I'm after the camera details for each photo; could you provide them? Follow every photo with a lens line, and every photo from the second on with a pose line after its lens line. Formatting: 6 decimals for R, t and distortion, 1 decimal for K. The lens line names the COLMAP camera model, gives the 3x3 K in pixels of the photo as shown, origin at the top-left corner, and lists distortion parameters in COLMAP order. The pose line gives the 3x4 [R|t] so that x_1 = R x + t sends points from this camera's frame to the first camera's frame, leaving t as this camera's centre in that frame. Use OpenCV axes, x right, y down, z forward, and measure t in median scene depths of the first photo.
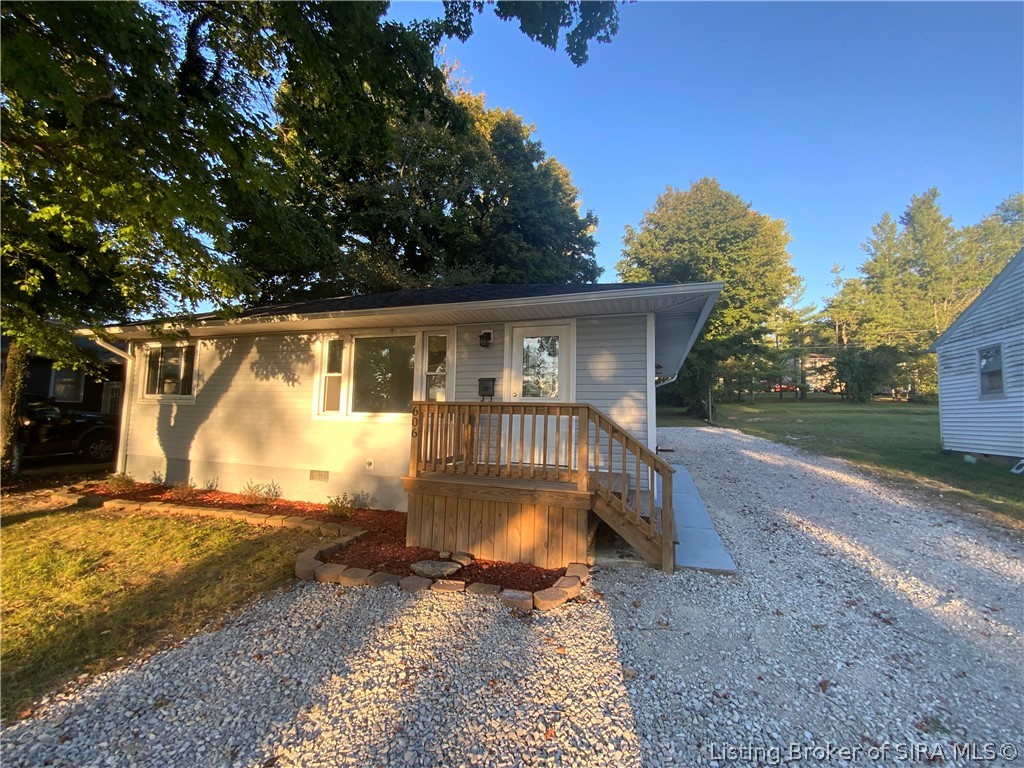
lens RADIAL K [[412.4, 0, 515.4], [0, 412.4, 380.8], [0, 0, 1]] dist [0.023599, -0.016493]
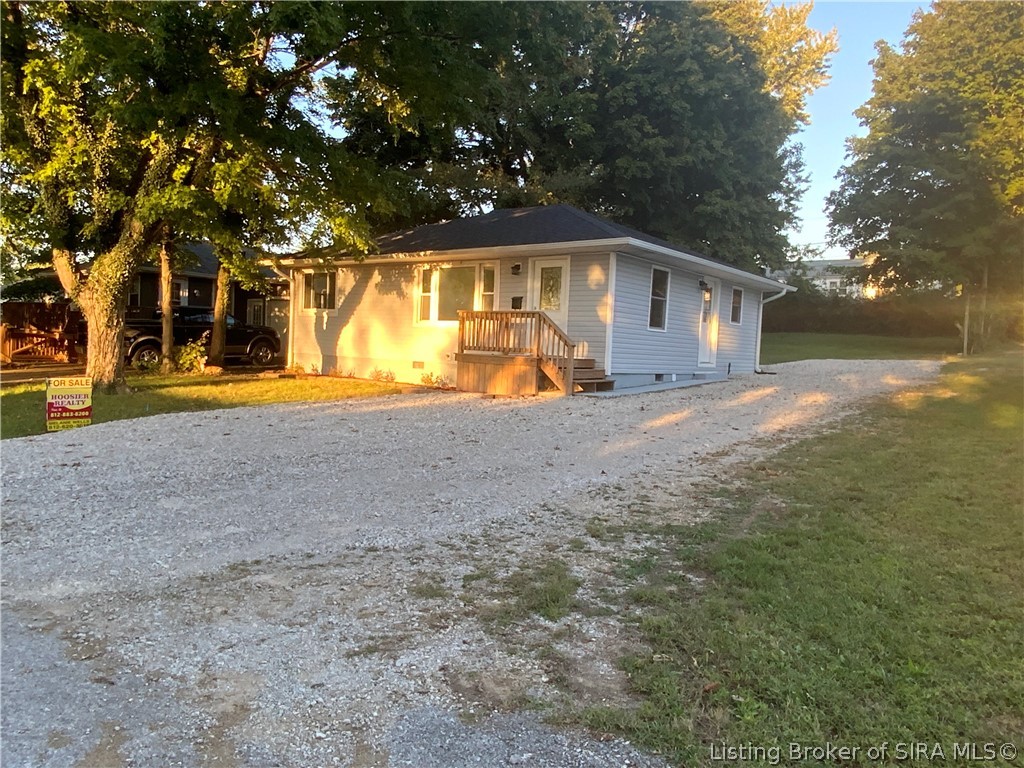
lens RADIAL K [[745.1, 0, 512.0], [0, 745.1, 384.0], [0, 0, 1]] dist [-0.021707, -0.004429]
pose [[0.936749, 0.036719, -0.348070, 0.591966], [0.005927, 0.992675, 0.120672, -0.011765], [0.349951, -0.115103, 0.929670, -1.047327]]
